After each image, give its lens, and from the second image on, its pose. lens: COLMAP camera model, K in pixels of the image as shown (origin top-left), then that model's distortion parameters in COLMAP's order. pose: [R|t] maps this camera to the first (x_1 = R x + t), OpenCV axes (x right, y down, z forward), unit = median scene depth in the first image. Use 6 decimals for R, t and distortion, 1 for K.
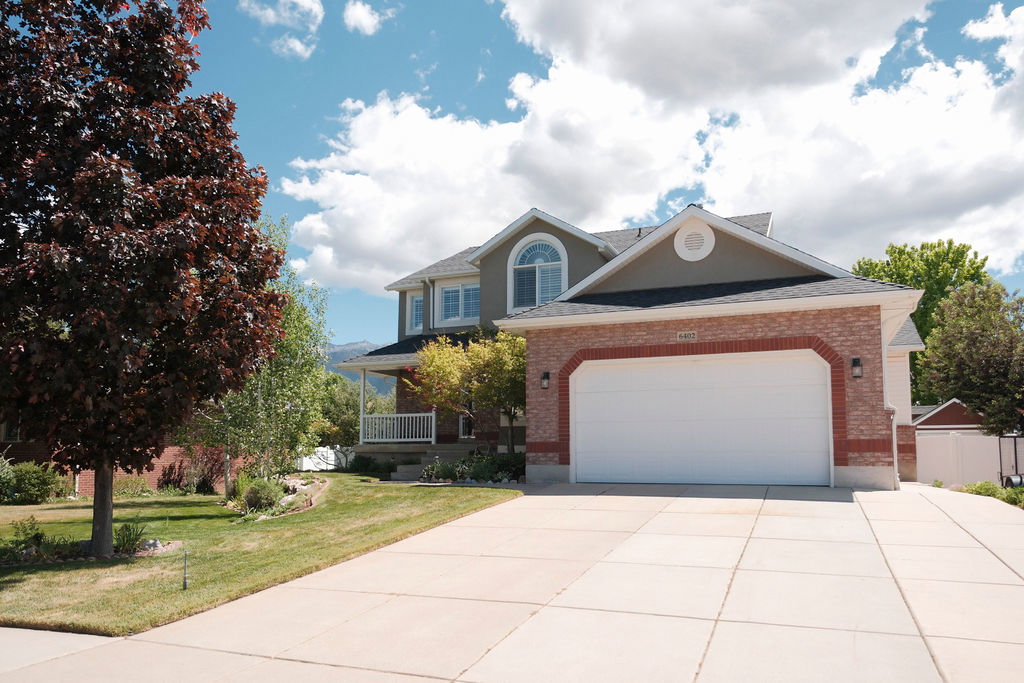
lens RADIAL K [[717.5, 0, 512.0], [0, 717.5, 341.5], [0, 0, 1]] dist [-0.001414, -0.001228]
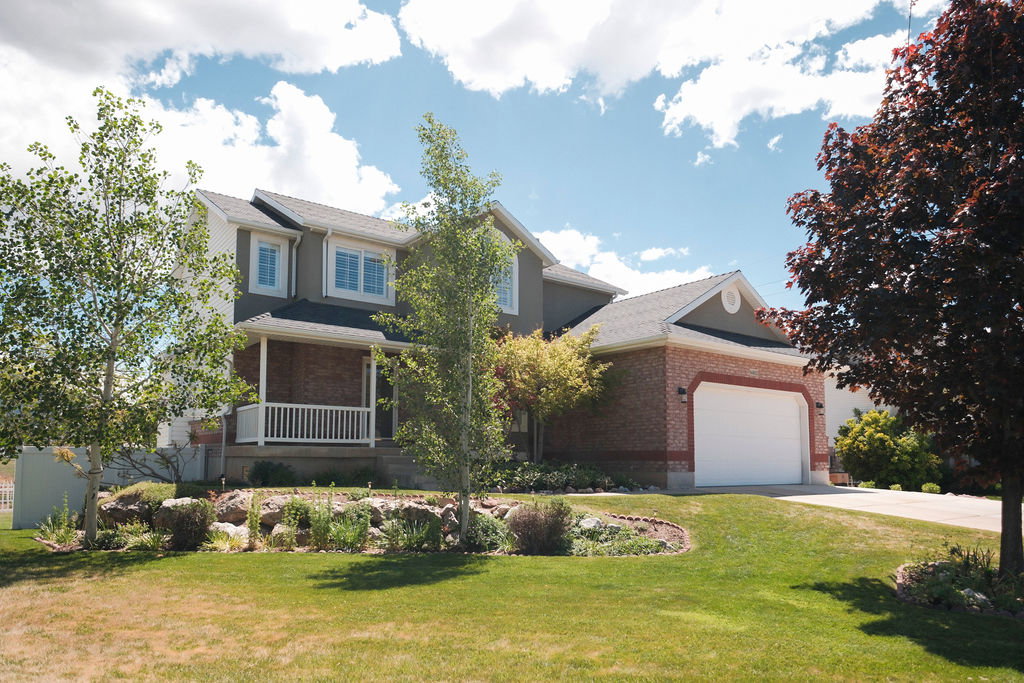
lens RADIAL K [[704.1, 0, 512.0], [0, 704.1, 341.5], [0, 0, 1]] dist [-0.004251, -0.000848]
pose [[0.481158, 0.148220, 0.864013, -1.026444], [-0.142369, 0.985730, -0.089817, 0.107442], [-0.864996, -0.079793, 0.495394, 0.696210]]
